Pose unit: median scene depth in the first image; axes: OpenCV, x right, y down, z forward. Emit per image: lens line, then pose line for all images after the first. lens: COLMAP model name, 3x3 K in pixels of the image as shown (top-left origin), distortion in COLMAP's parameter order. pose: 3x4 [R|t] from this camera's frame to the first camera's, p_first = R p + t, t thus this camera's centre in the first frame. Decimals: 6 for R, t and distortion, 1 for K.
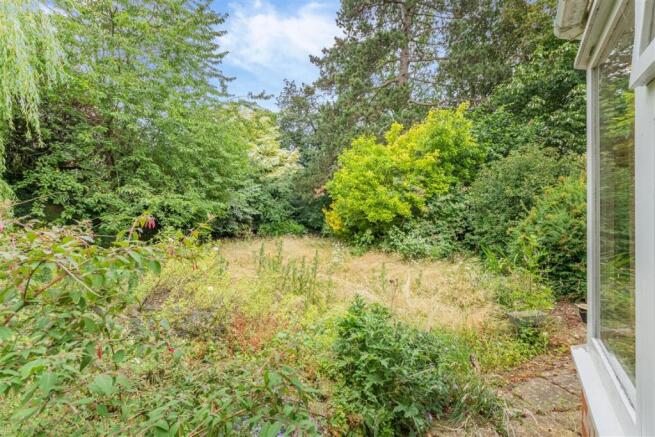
lens RADIAL K [[289.1, 0, 317.9], [0, 289.1, 211.2], [0, 0, 1]] dist [-0.002186, -0.000333]
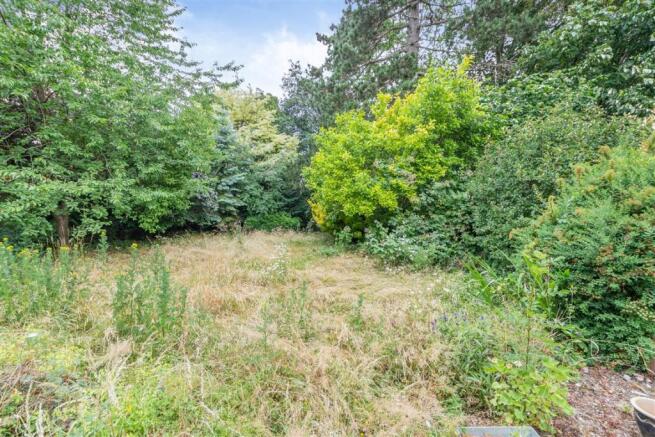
lens RADIAL K [[289.1, 0, 317.9], [0, 289.1, 211.2], [0, 0, 1]] dist [-0.002186, -0.000333]
pose [[0.996093, 0.002919, -0.088265, 0.174887], [-0.000286, 0.999555, 0.029831, 0.000061], [0.088313, -0.029689, 0.995650, 0.201187]]
